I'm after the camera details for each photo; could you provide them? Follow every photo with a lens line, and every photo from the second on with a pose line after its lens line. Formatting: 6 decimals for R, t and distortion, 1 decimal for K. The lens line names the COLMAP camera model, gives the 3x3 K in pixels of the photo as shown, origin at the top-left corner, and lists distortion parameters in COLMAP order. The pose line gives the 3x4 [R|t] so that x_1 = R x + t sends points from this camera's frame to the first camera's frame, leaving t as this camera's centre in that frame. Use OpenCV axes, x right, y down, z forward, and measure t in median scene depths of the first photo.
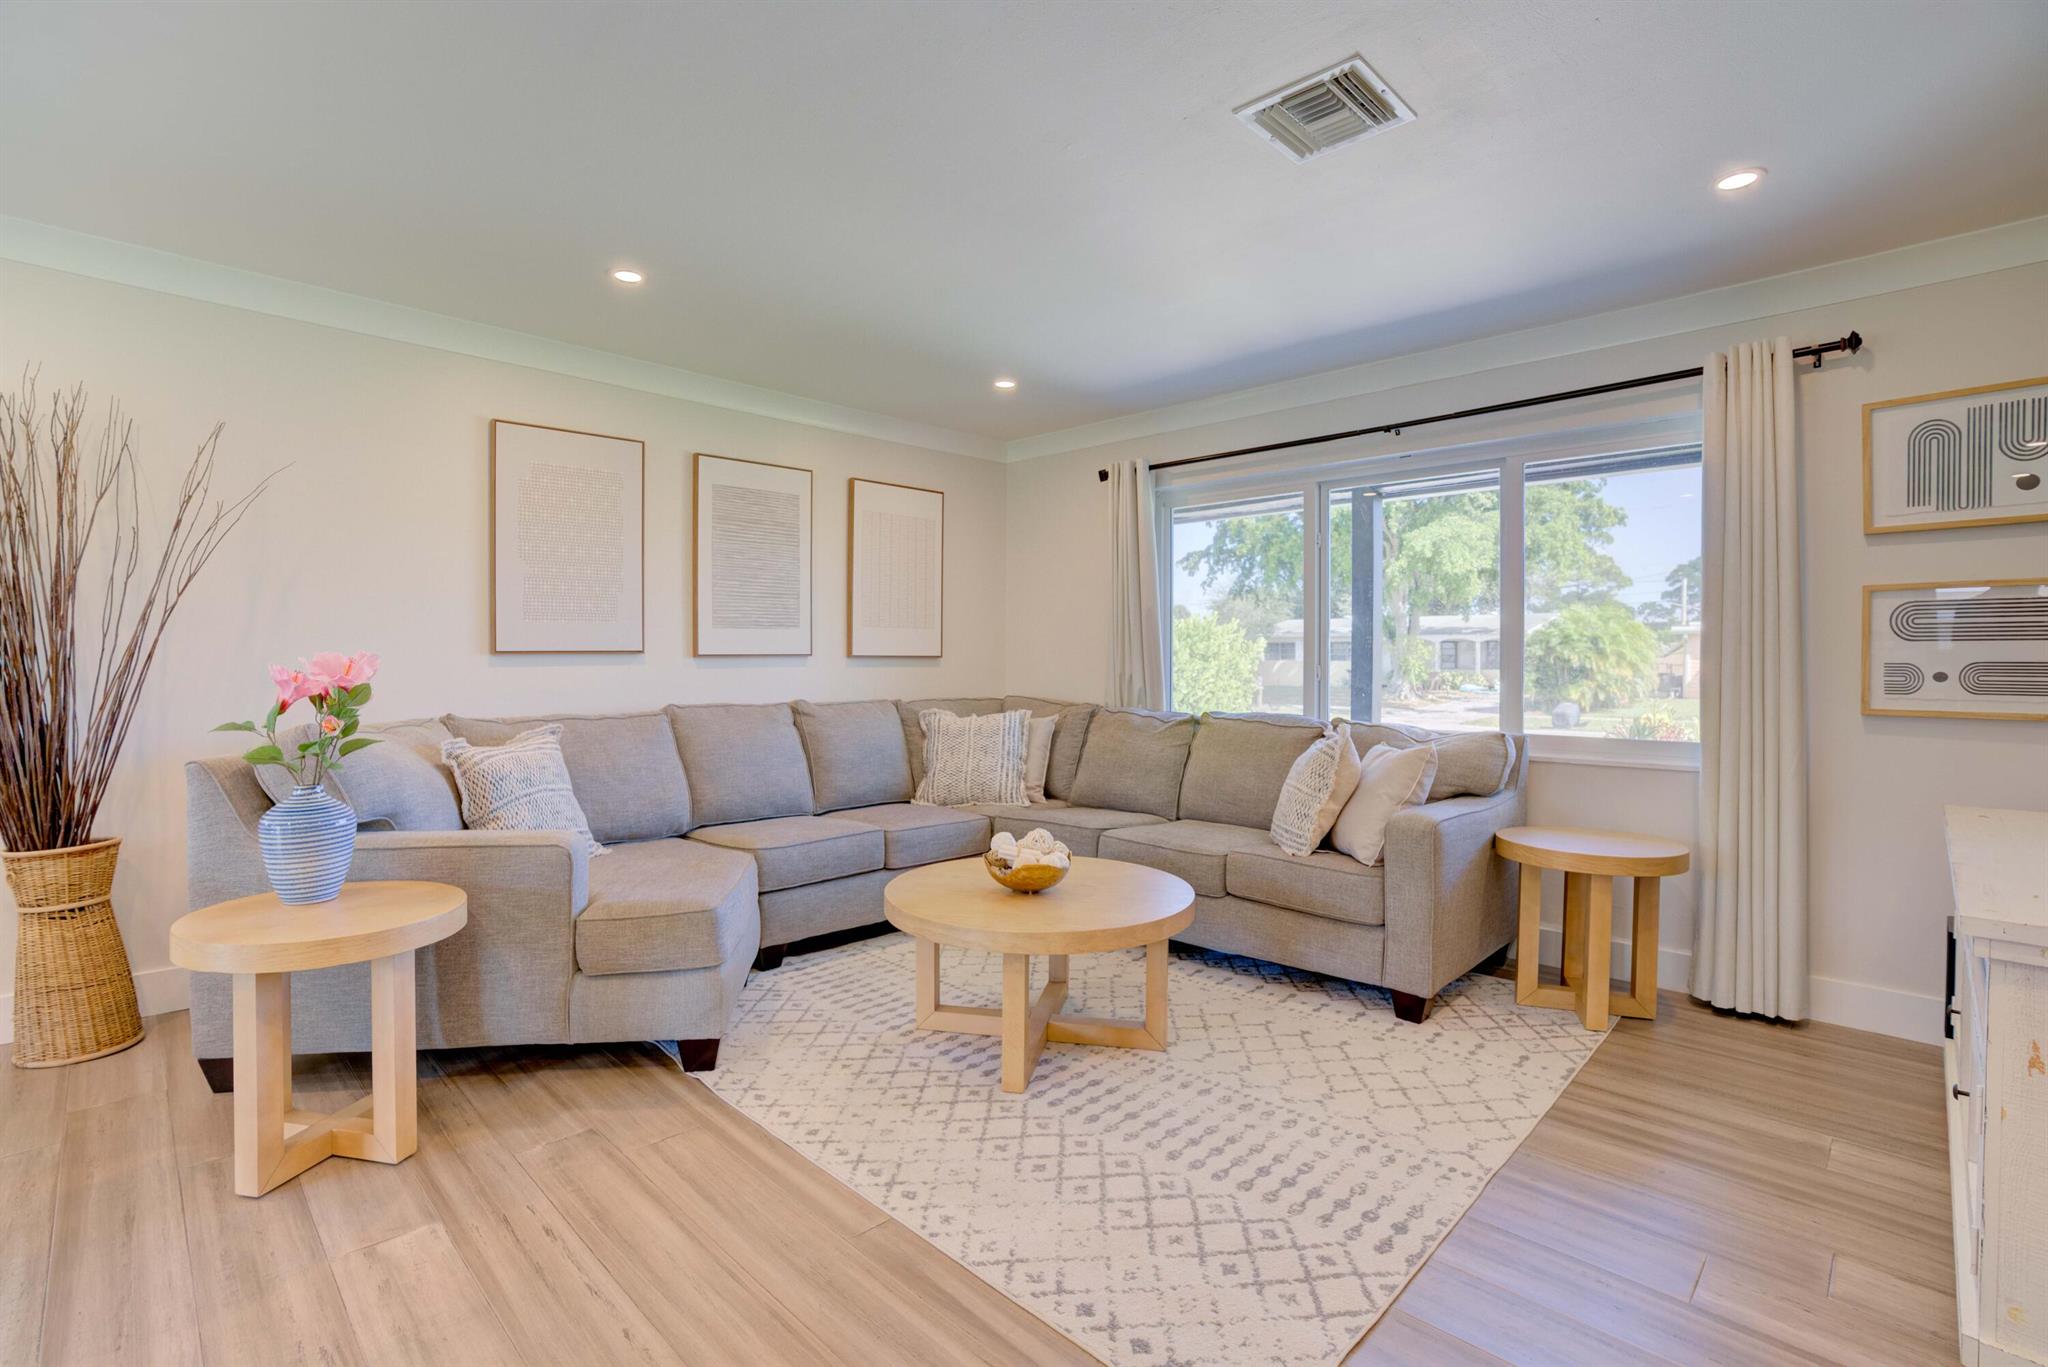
lens RADIAL K [[944.3, 0, 1008.5], [0, 944.3, 662.8], [0, 0, 1]] dist [-0.061343, 0.021068]
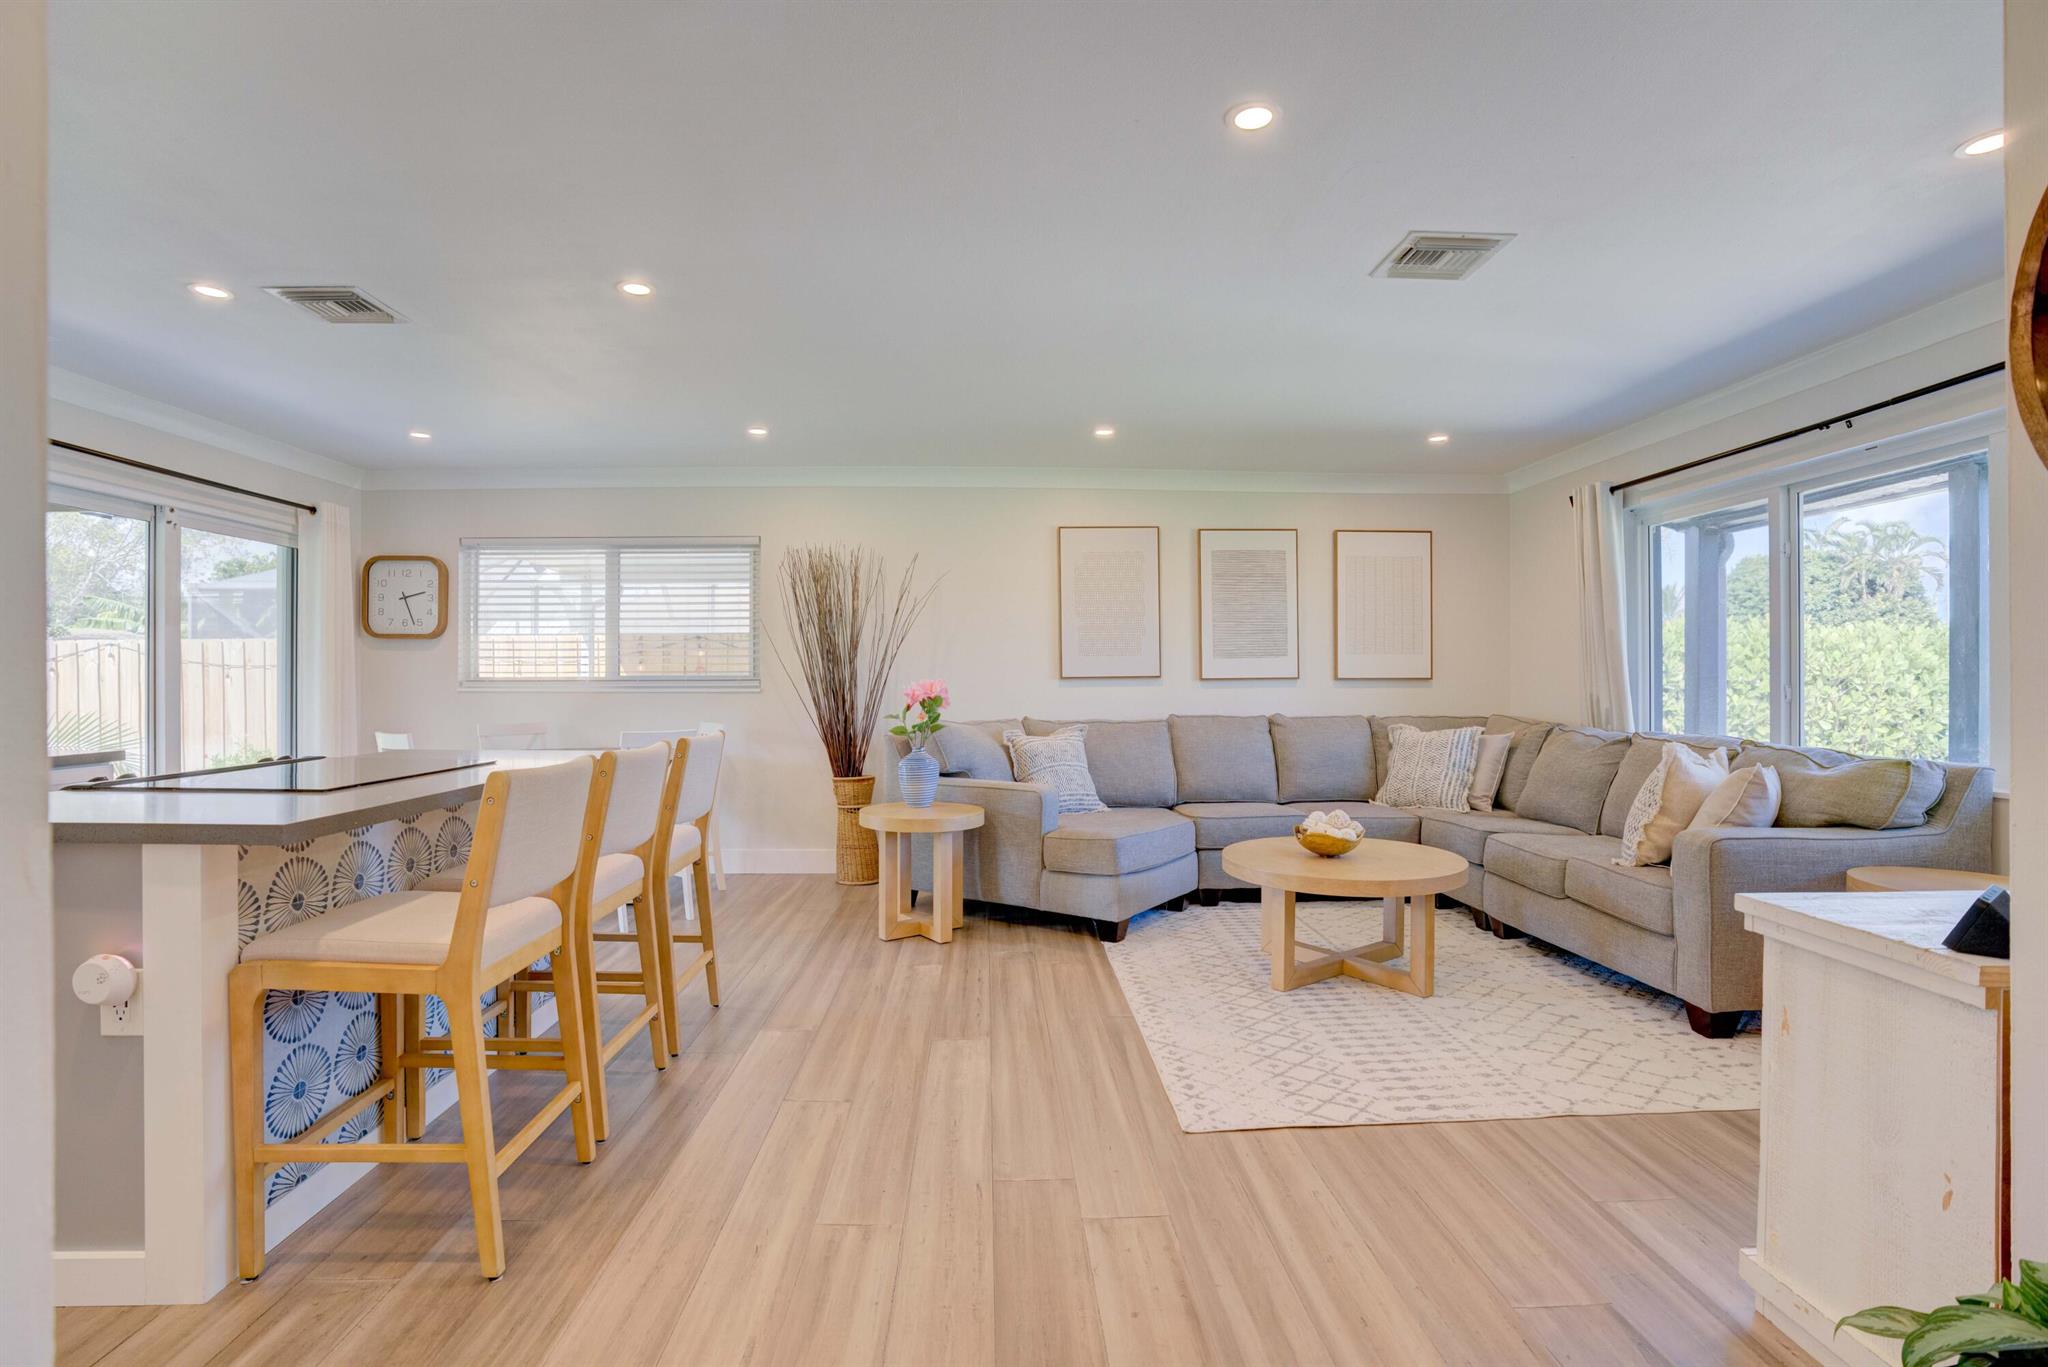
lens RADIAL K [[944.3, 0, 1007.7], [0, 944.3, 675.6], [0, 0, 1]] dist [-0.061343, 0.021068]
pose [[0.727691, -0.009047, -0.685845, 0.571291], [0.002435, 0.999941, -0.010607, 0.001147], [0.685900, 0.006049, 0.727670, -0.255714]]
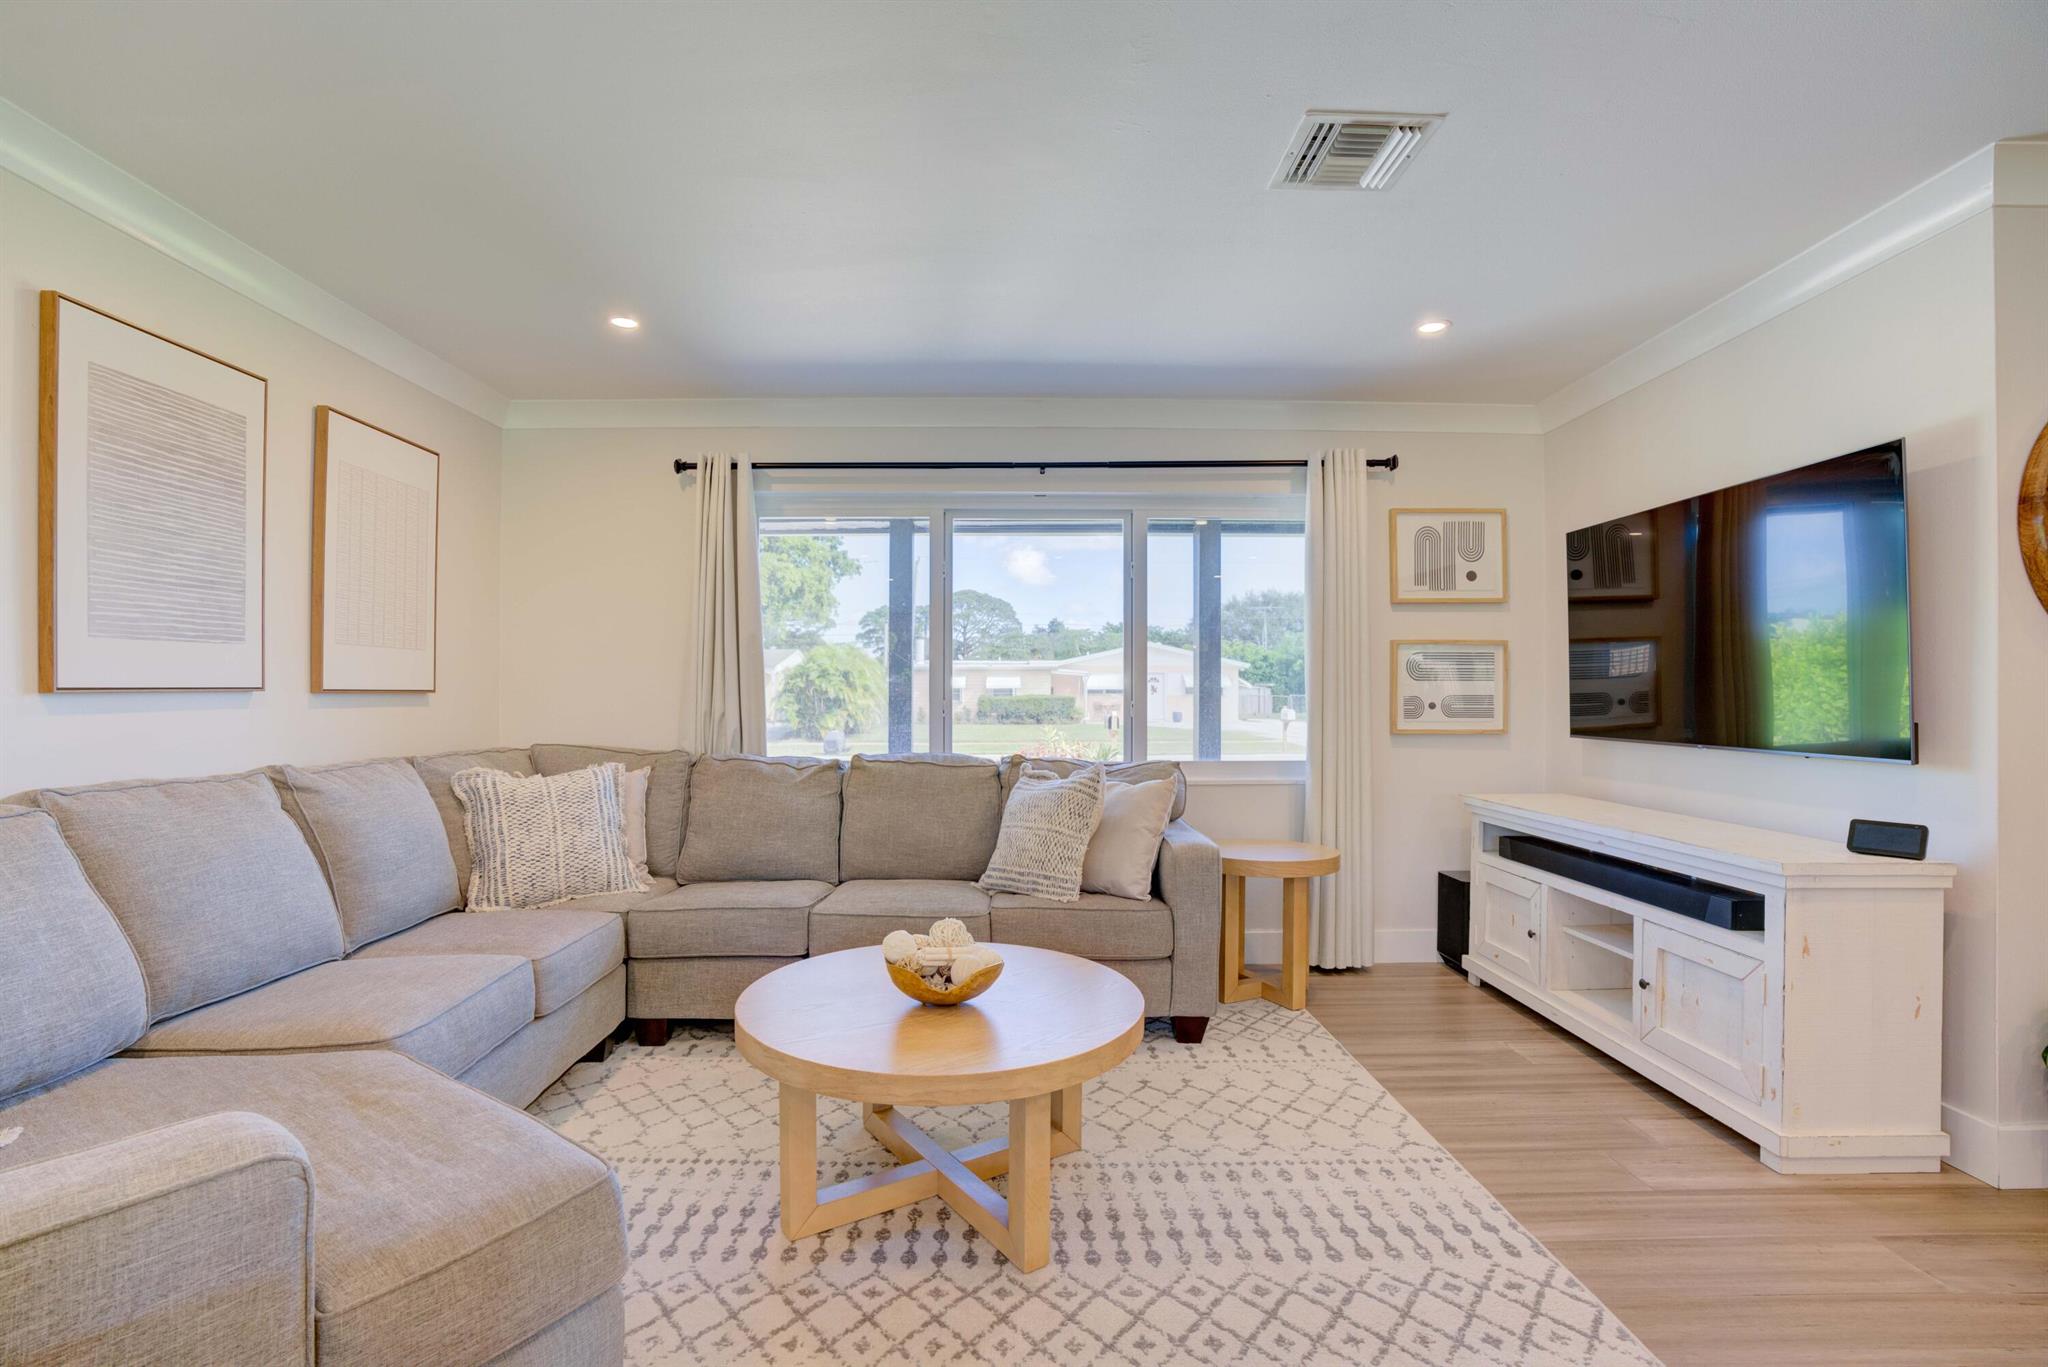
lens RADIAL K [[944.3, 0, 1004.0], [0, 944.3, 685.4], [0, 0, 1]] dist [-0.061343, 0.021068]
pose [[0.700209, 0.003542, 0.713929, -0.465512], [0.003376, 0.999960, -0.008272, -0.006236], [-0.713930, 0.008202, 0.700169, 0.413476]]
